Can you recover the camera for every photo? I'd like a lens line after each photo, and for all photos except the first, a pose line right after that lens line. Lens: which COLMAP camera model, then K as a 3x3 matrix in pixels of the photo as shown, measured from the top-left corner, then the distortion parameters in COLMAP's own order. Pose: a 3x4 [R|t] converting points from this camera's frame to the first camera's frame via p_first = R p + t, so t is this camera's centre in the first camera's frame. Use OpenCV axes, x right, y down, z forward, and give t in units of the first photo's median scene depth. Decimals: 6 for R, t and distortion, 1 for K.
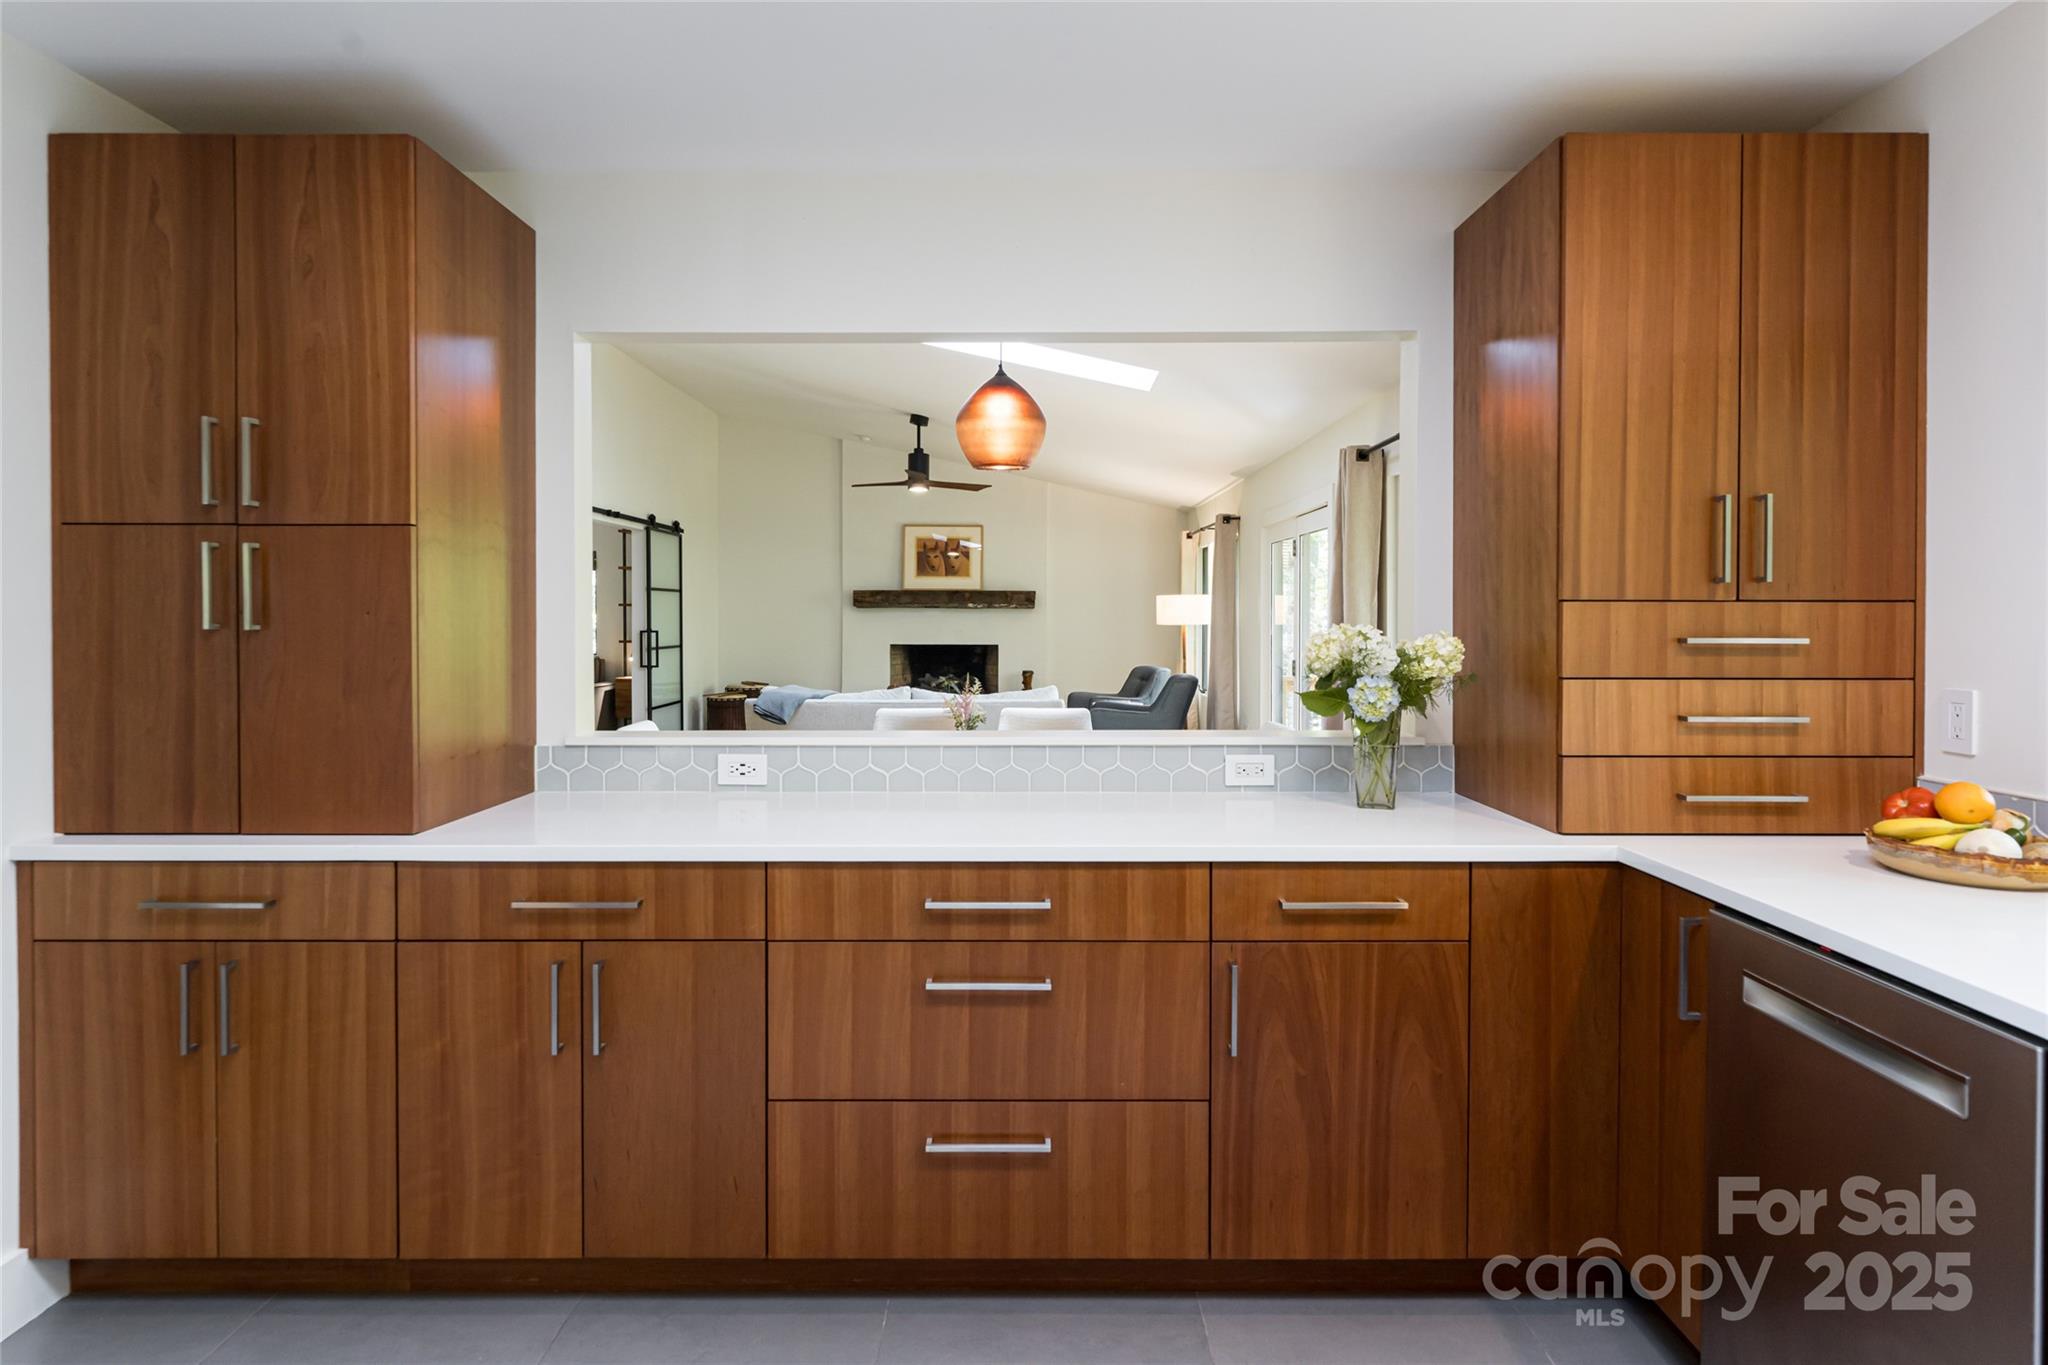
lens RADIAL K [[1086.7, 0, 1019.4], [0, 1086.7, 629.1], [0, 0, 1]] dist [0.004080, 0.000155]
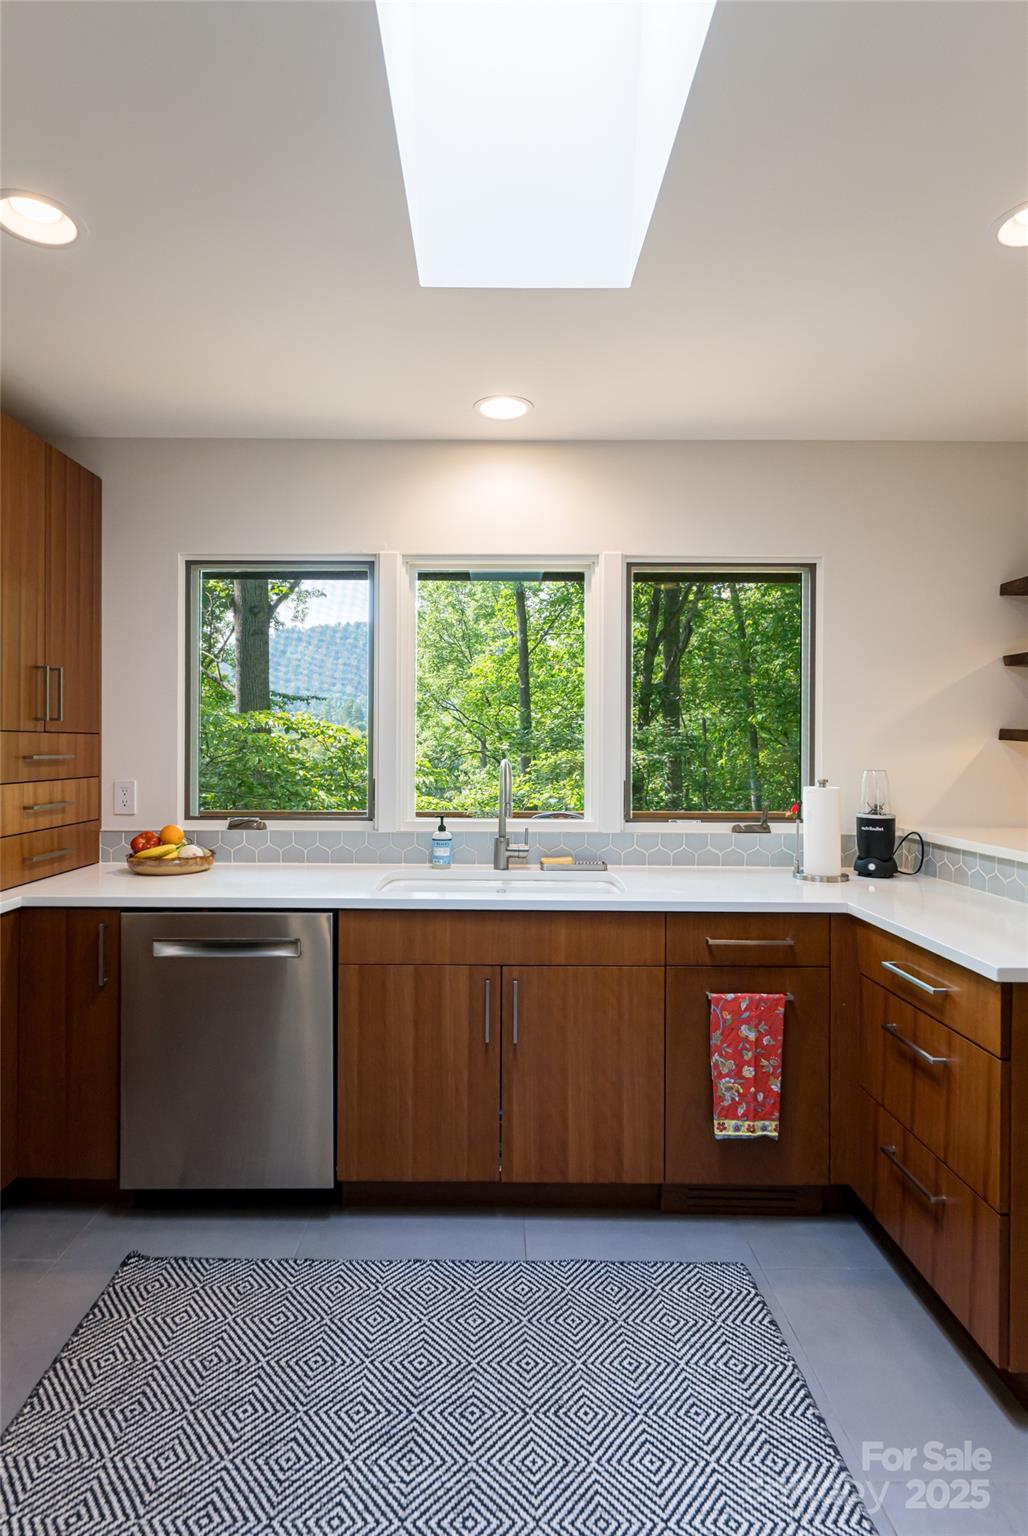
lens RADIAL K [[815.2, 0, 507.7], [0, 815.2, 747.7], [0, 0, 1]] dist [-0.001192, 0.001108]
pose [[-0.017283, -0.002446, 0.999848, -0.541098], [0.005961, 0.999979, 0.002550, -0.001395], [-0.999833, 0.006004, -0.017268, 0.341871]]
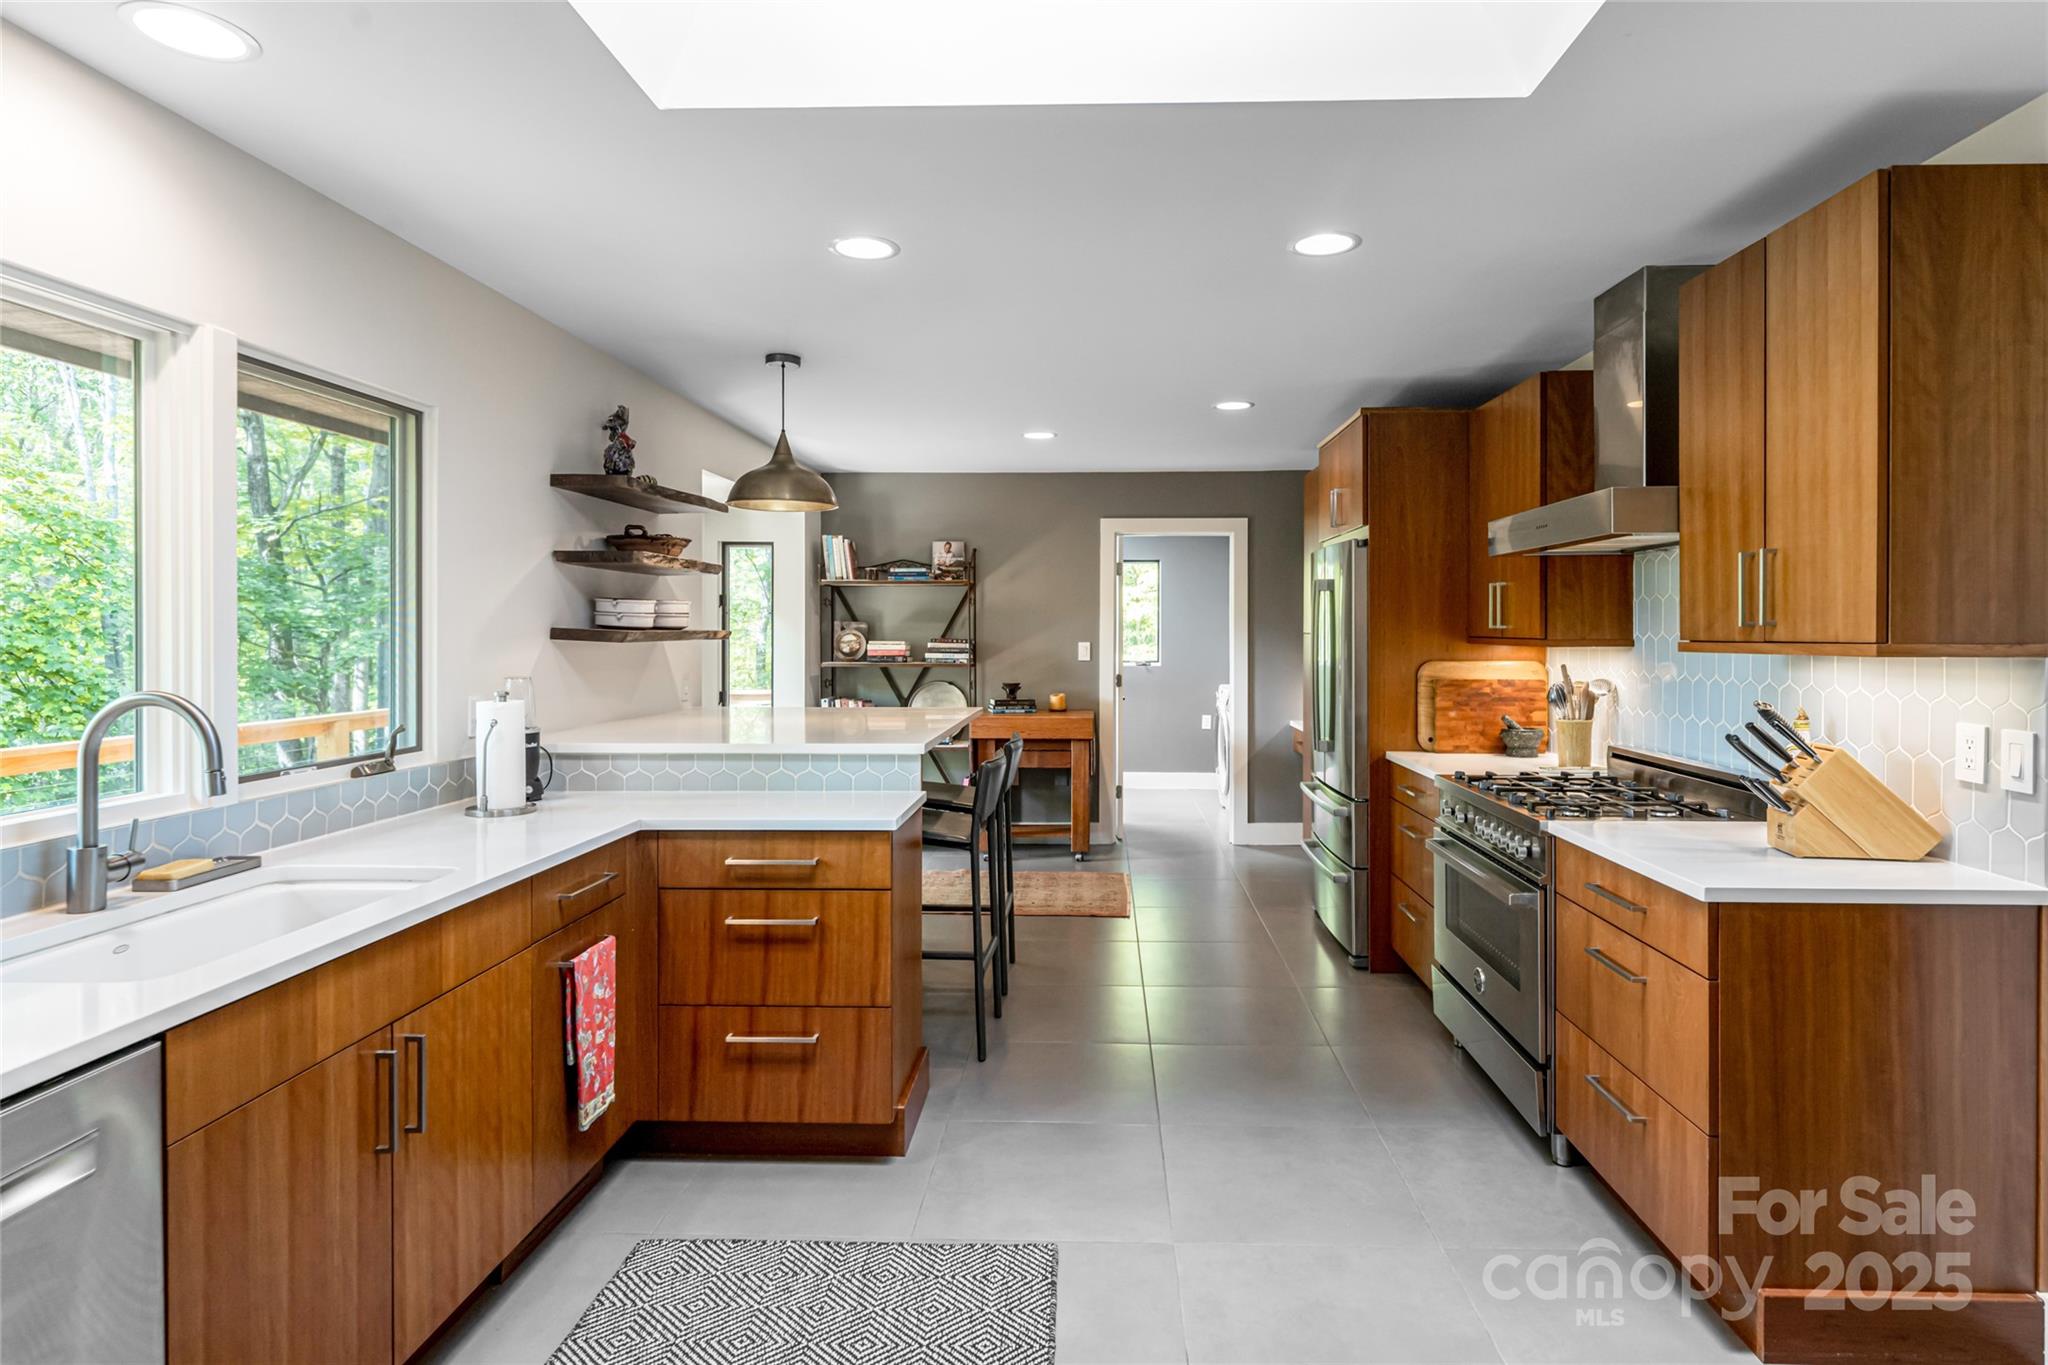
lens RADIAL K [[1086.9, 0, 1061.3], [0, 1086.9, 634.2], [0, 0, 1]] dist [-0.001192, 0.001108]
pose [[-0.999796, -0.000343, 0.020206, -0.029973], [-0.000054, 0.999898, 0.014296, -0.039015], [-0.020209, 0.014292, -0.999694, 1.194263]]
